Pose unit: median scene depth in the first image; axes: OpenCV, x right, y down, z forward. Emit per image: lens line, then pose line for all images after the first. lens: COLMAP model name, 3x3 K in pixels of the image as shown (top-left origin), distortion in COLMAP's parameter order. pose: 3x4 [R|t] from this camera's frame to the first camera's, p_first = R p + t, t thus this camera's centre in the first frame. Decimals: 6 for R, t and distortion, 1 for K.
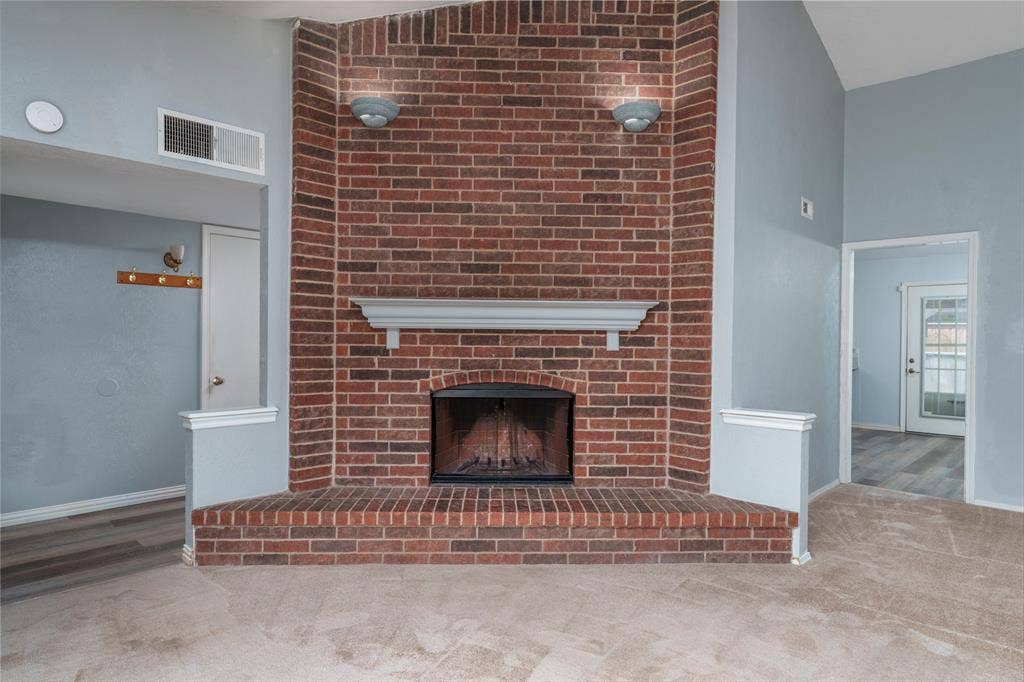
lens RADIAL K [[620.2, 0, 512.3], [0, 620.2, 348.3], [0, 0, 1]] dist [0.006499, -0.000070]
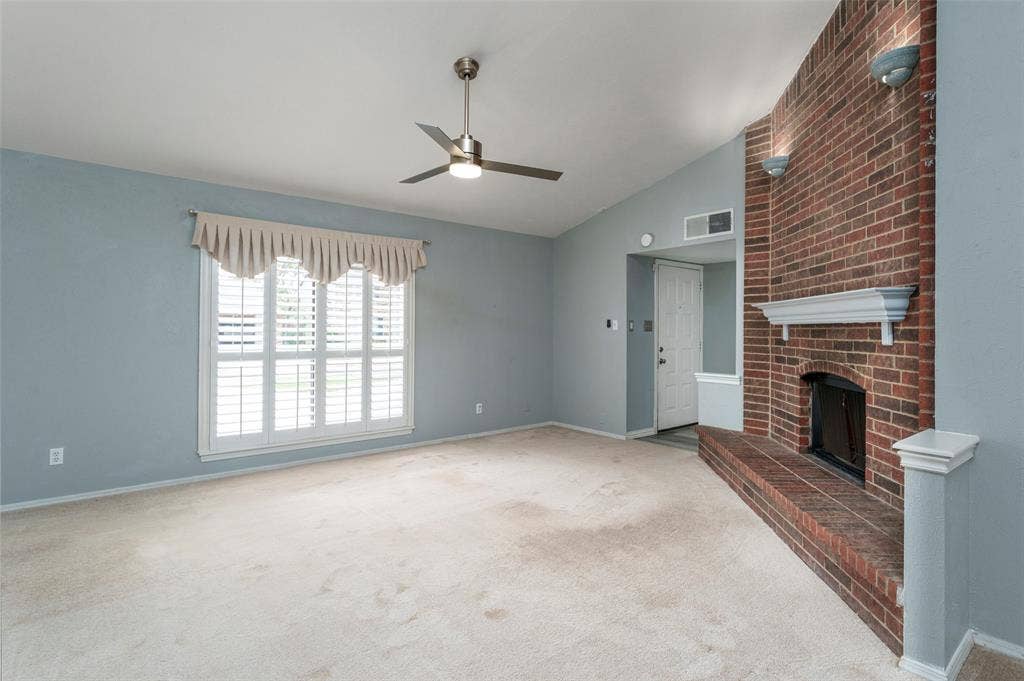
lens RADIAL K [[526.2, 0, 512.9], [0, 526.2, 330.0], [0, 0, 1]] dist [0.000917, 0.000267]
pose [[-0.151920, -0.009685, -0.988345, 0.976055], [-0.022257, 0.999732, -0.006376, -0.001409], [0.988142, 0.021029, -0.152094, 0.594137]]
